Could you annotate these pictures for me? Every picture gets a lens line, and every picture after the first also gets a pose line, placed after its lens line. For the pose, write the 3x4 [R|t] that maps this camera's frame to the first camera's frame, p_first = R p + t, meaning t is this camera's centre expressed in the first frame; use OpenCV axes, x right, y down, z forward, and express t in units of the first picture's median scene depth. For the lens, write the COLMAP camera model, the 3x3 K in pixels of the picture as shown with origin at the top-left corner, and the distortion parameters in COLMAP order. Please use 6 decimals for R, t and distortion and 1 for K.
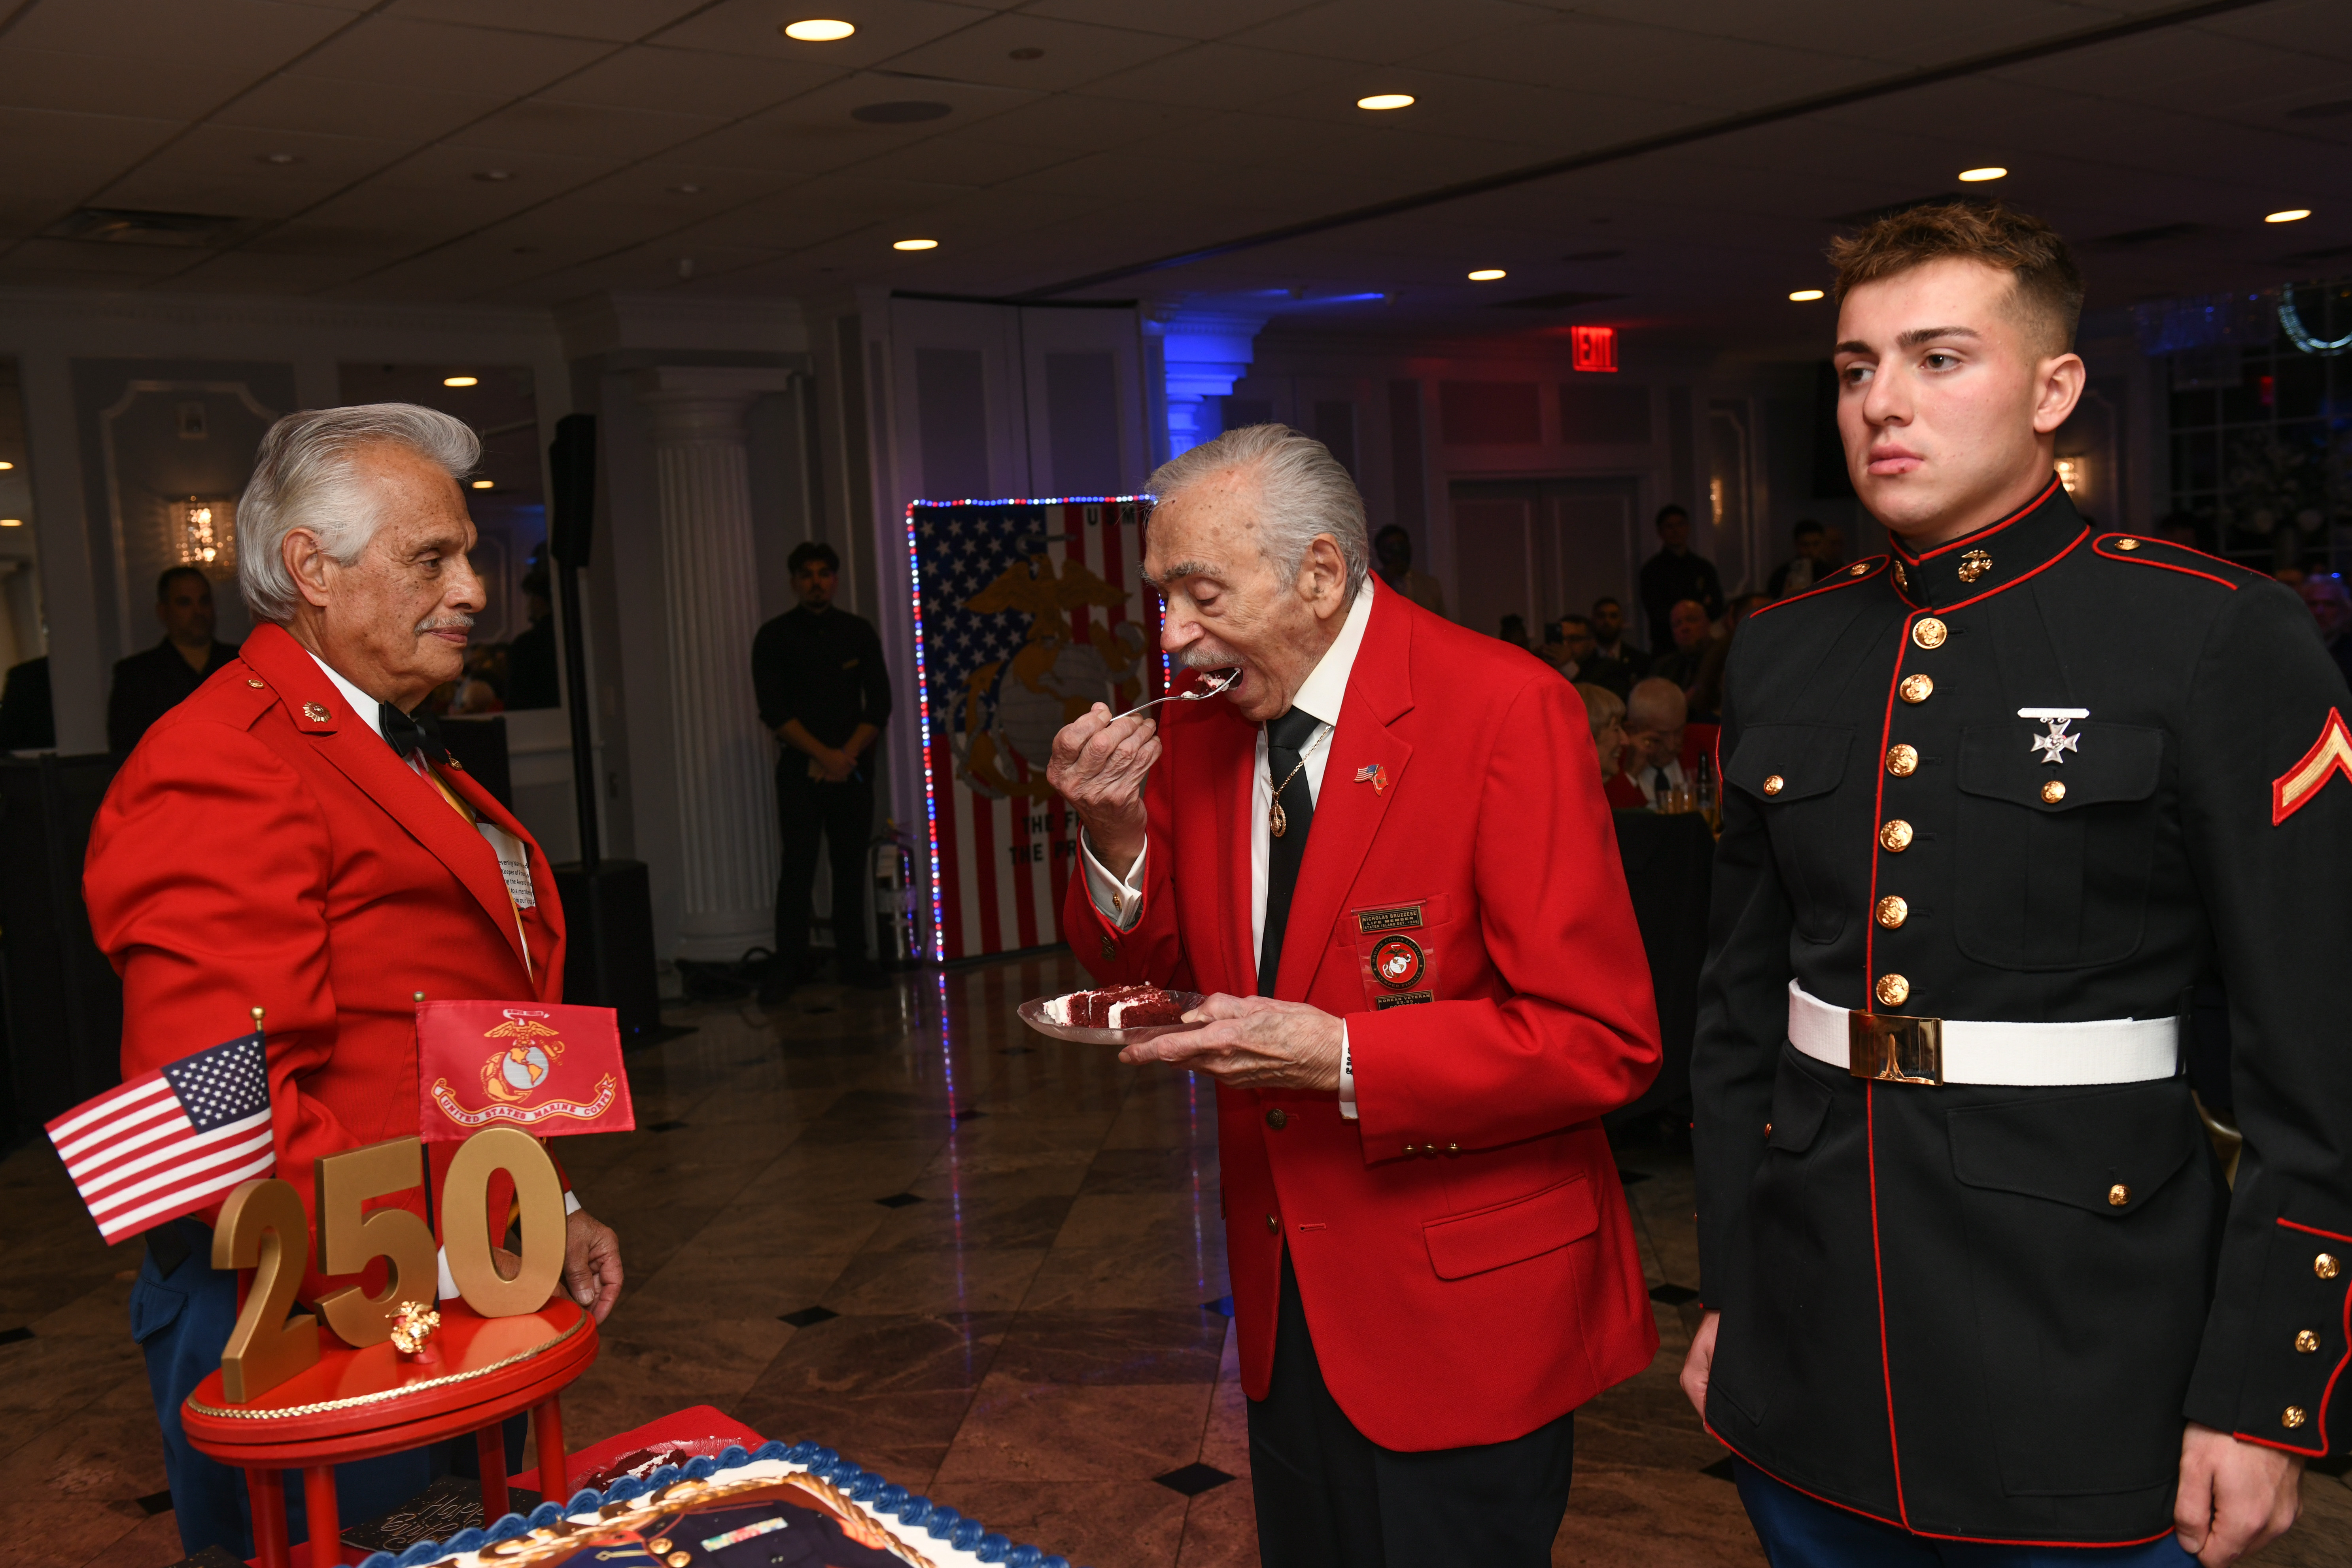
lens RADIAL K [[2187.2, 0, 1175.7], [0, 2187.2, 743.0], [0, 0, 1]] dist [-0.000827, 0.000000]
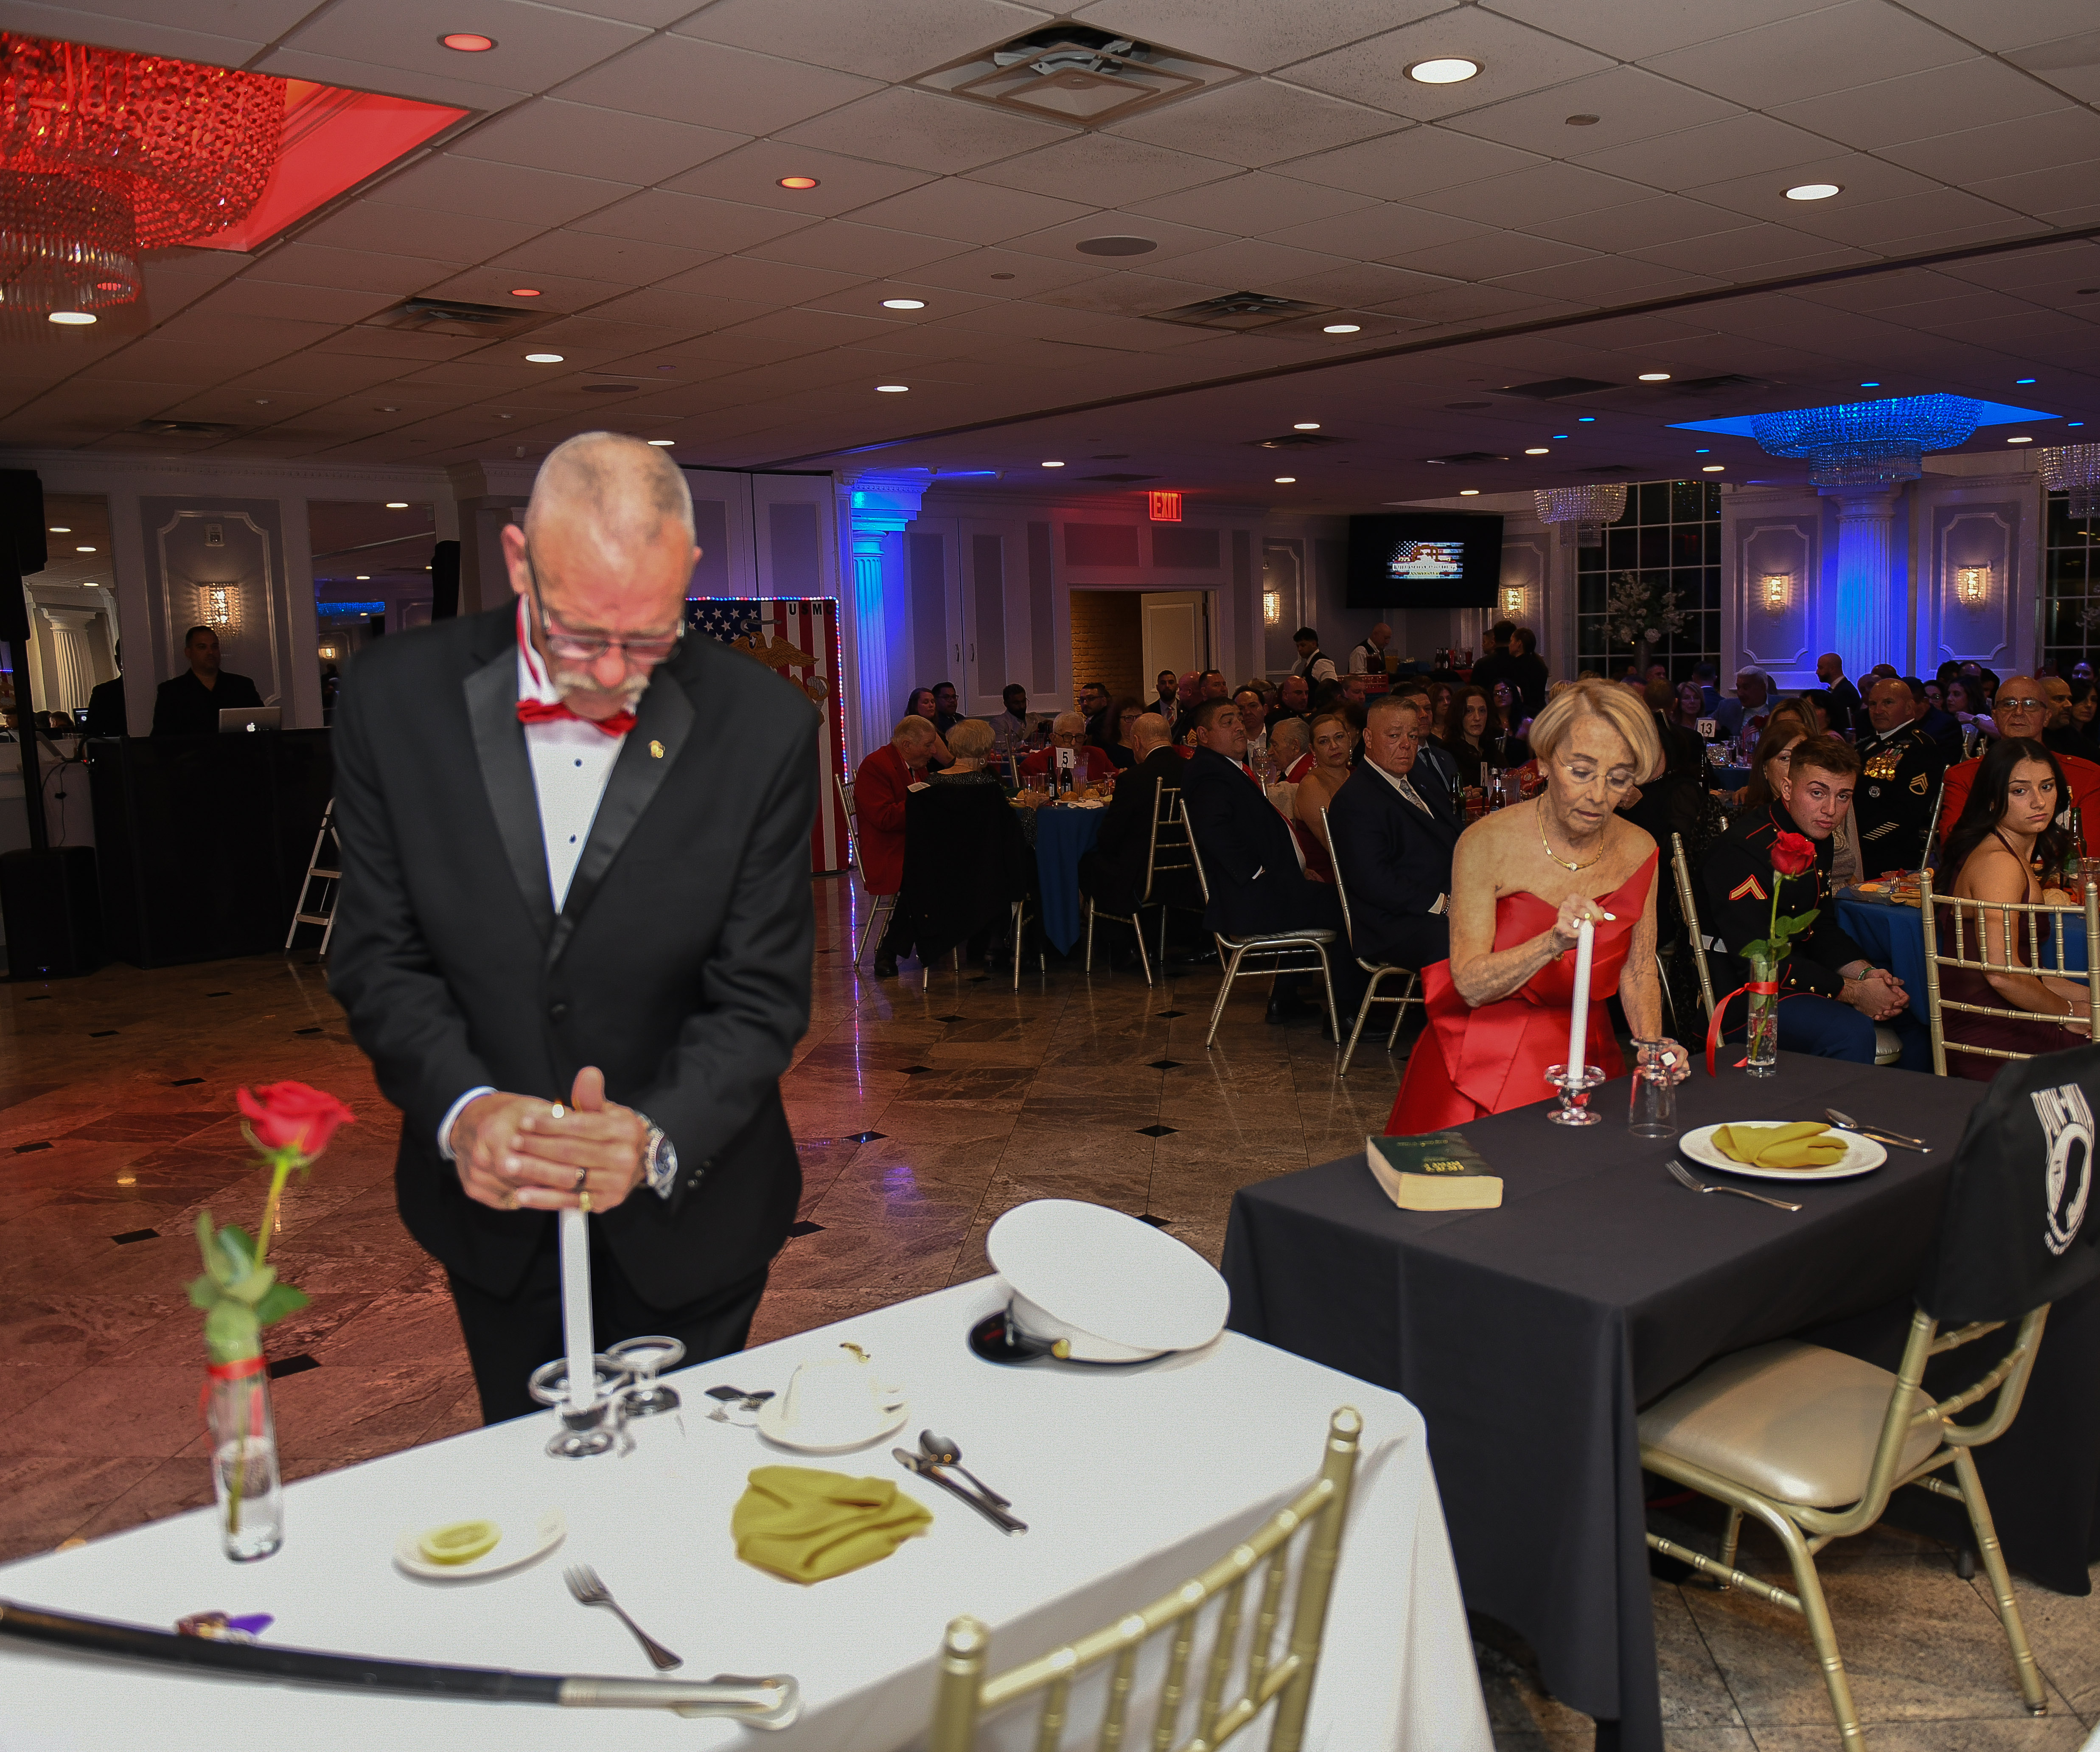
lens RADIAL K [[1726.3, 0, 1169.6], [0, 1726.3, 838.1], [0, 0, 1]] dist [-0.074717, 0.027888]
pose [[0.996068, 0.021803, 0.085863, 0.132528], [-0.024534, 0.999222, 0.030886, 0.017154], [-0.085123, -0.032871, 0.995828, -0.270492]]
